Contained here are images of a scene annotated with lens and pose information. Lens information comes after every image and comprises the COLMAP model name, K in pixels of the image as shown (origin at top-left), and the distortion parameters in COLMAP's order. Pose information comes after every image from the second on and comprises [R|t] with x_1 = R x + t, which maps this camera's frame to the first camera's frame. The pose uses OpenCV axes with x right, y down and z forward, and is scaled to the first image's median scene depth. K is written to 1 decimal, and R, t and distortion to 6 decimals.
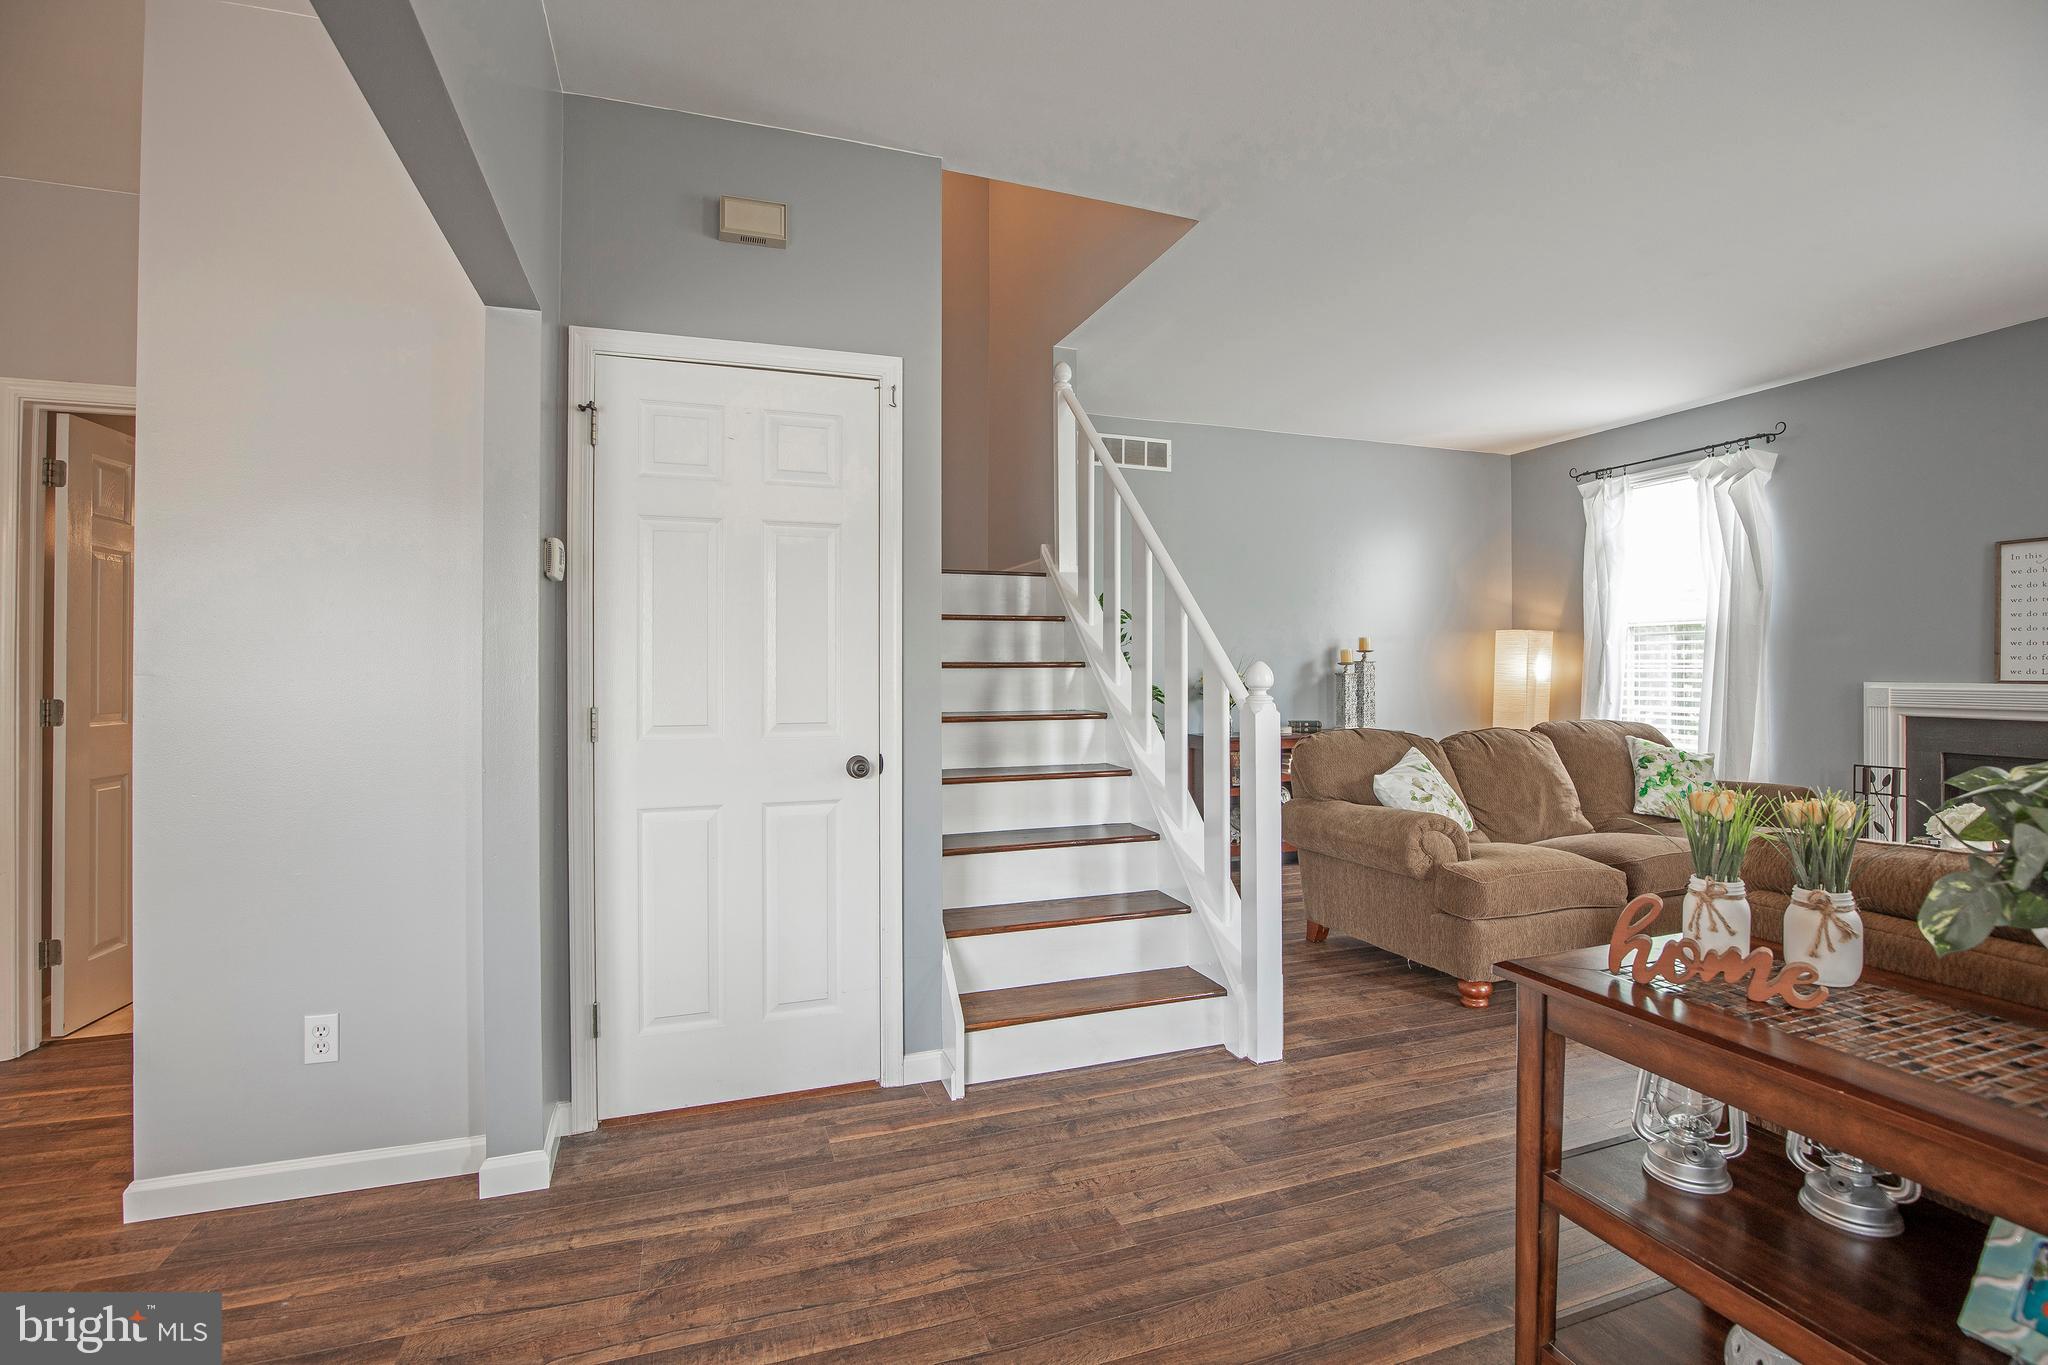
lens RADIAL K [[955.0, 0, 1040.9], [0, 955.0, 676.9], [0, 0, 1]] dist [-0.034128, 0.006991]
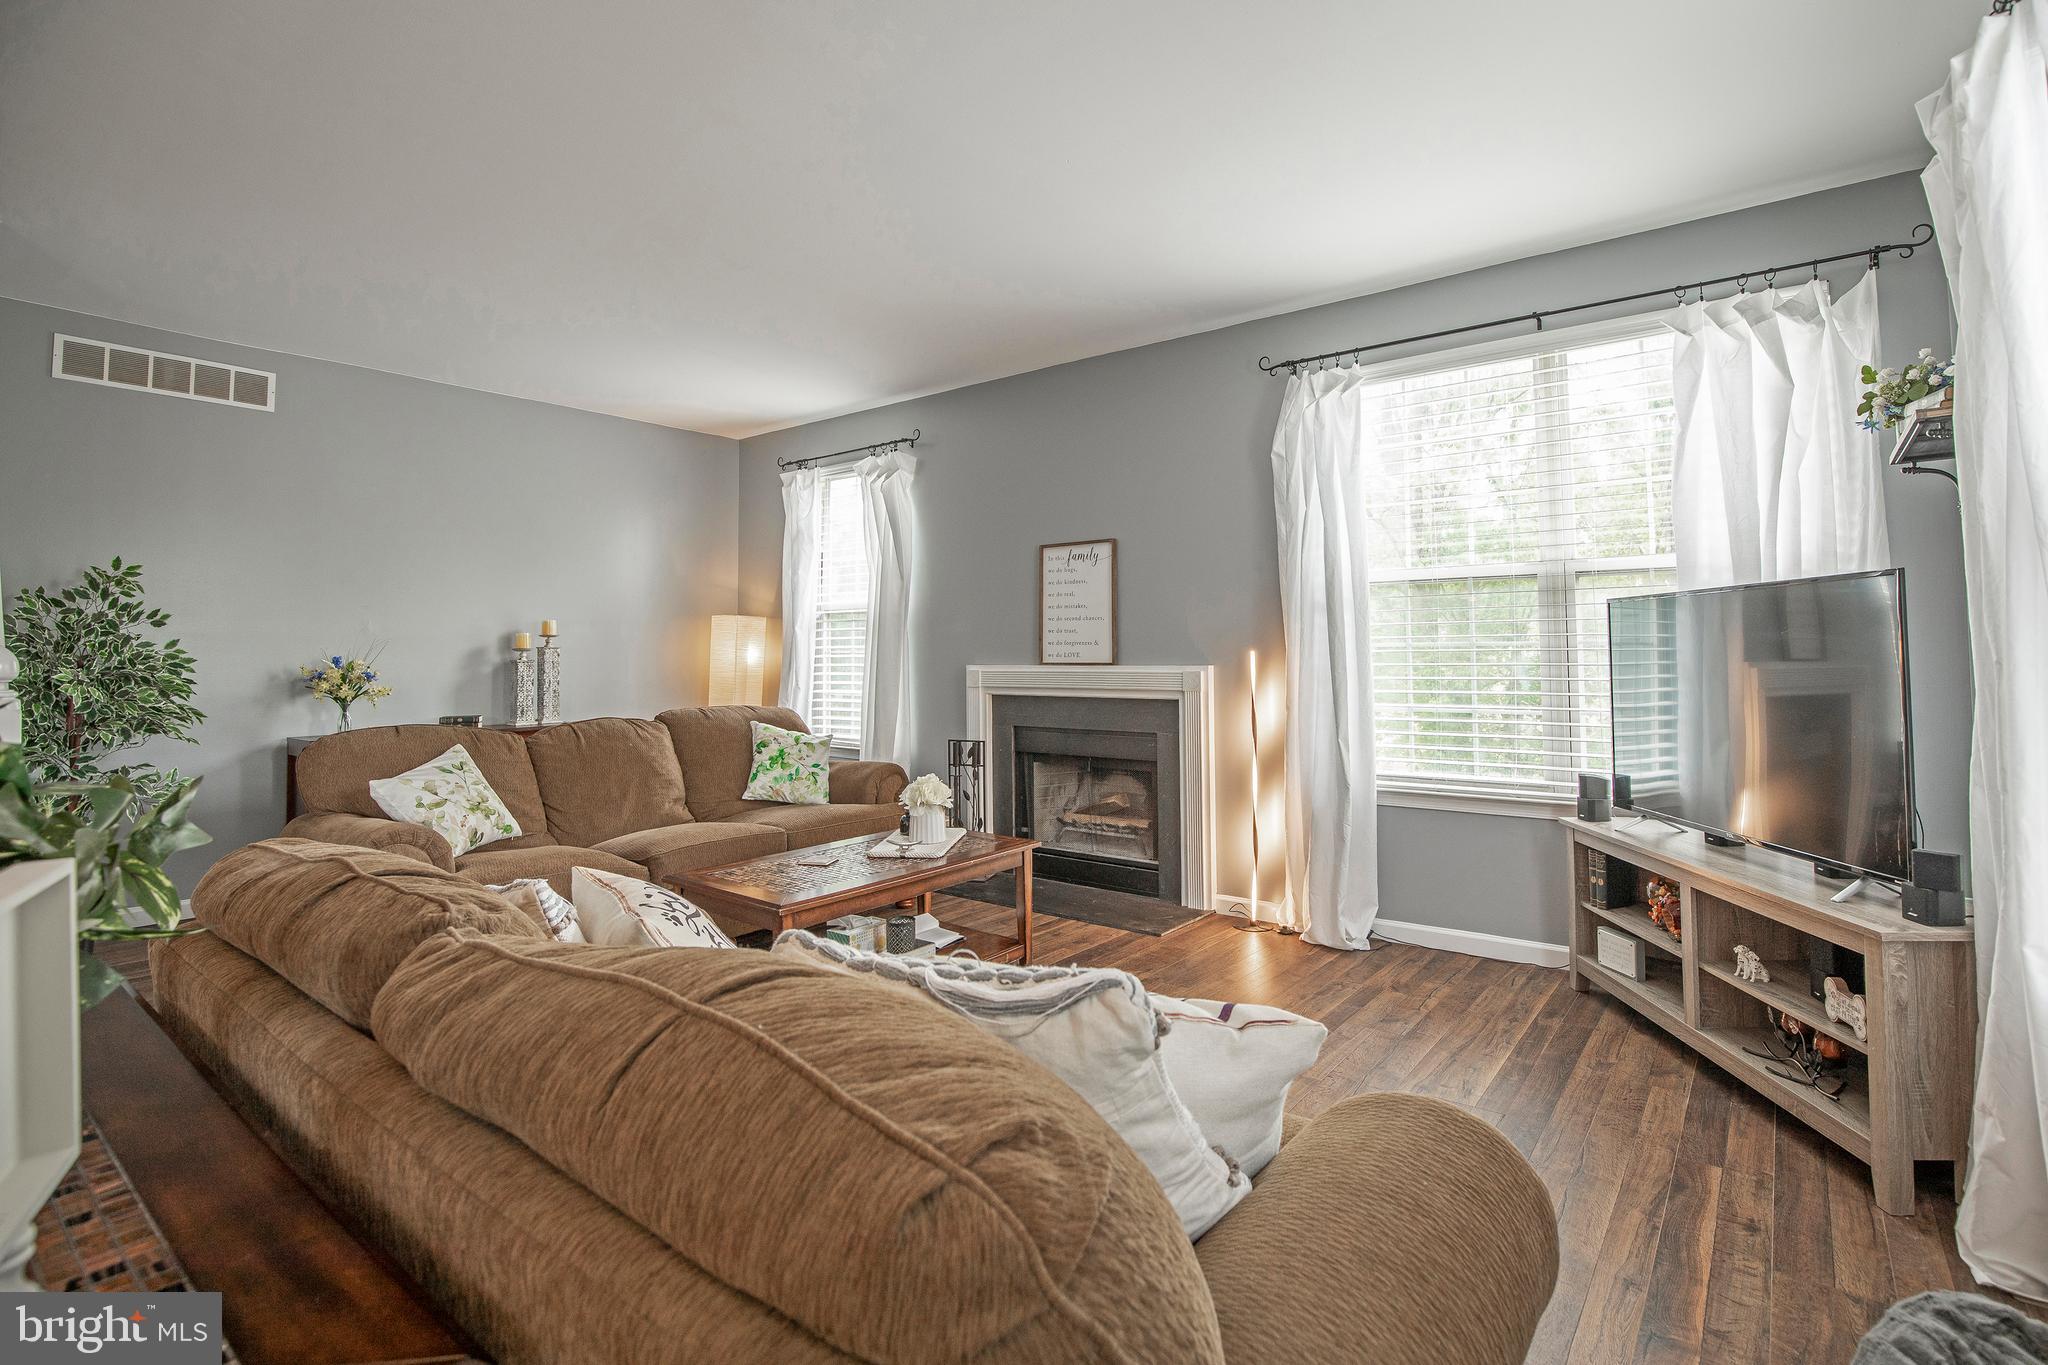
lens RADIAL K [[955.0, 0, 1082.4], [0, 955.0, 614.4], [0, 0, 1]] dist [-0.034128, 0.006991]
pose [[0.836698, 0.019149, 0.547329, 0.361307], [0.010022, 0.998686, -0.050261, 0.003679], [-0.547572, 0.047539, 0.835407, -0.037161]]
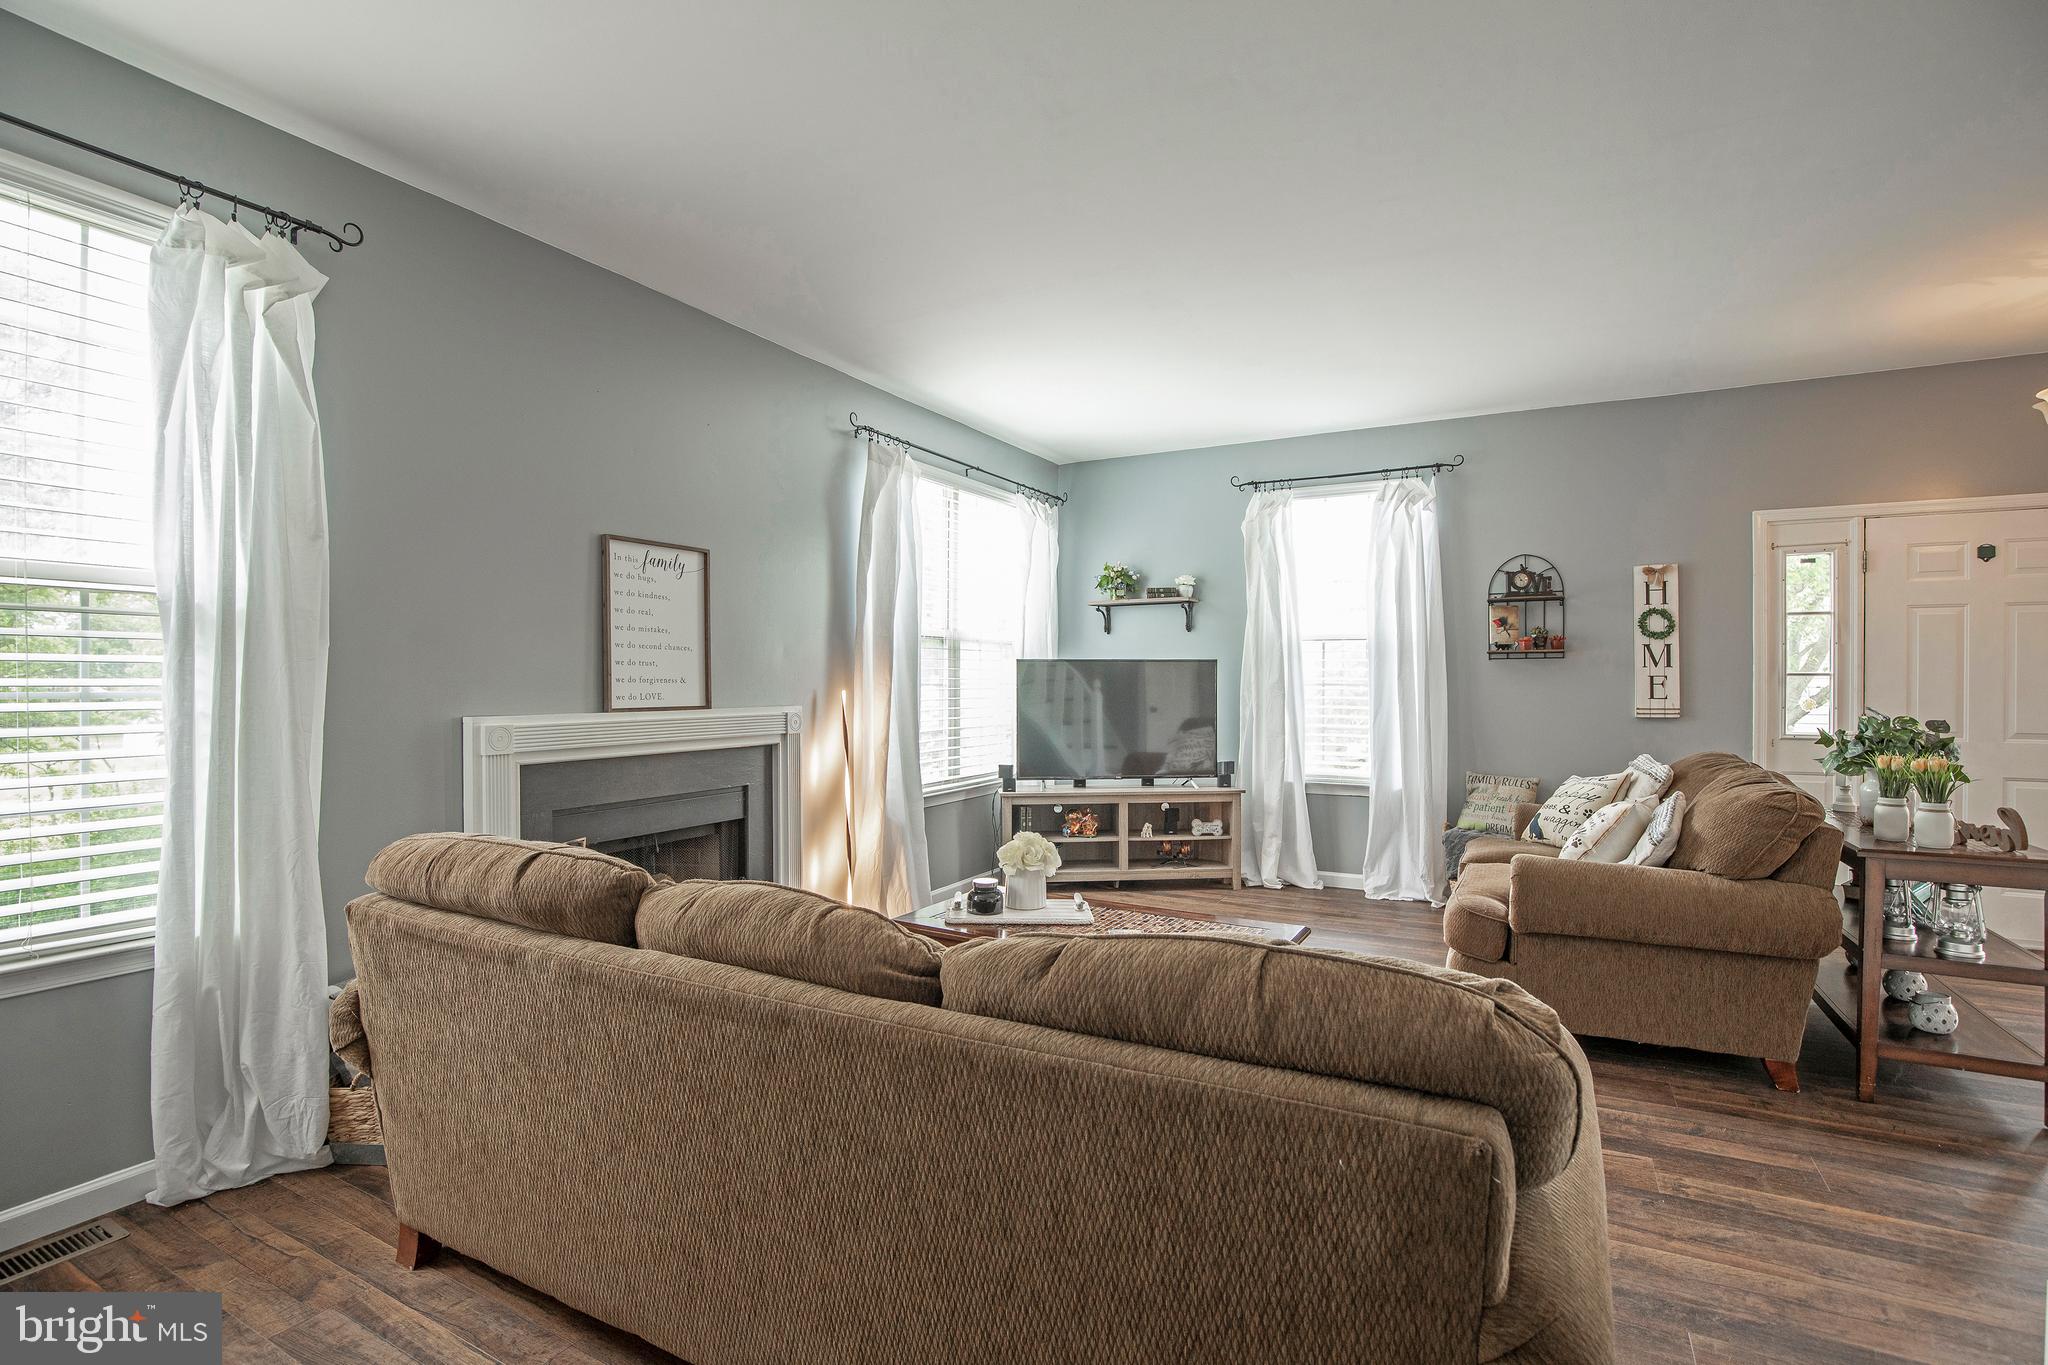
lens RADIAL K [[955.0, 0, 1042.4], [0, 955.0, 677.7], [0, 0, 1]] dist [-0.034128, 0.006991]
pose [[-0.667993, 0.000019, 0.744168, 0.156111], [0.006260, 0.999965, 0.005594, -0.021887], [-0.744141, 0.008395, -0.667970, 1.116058]]
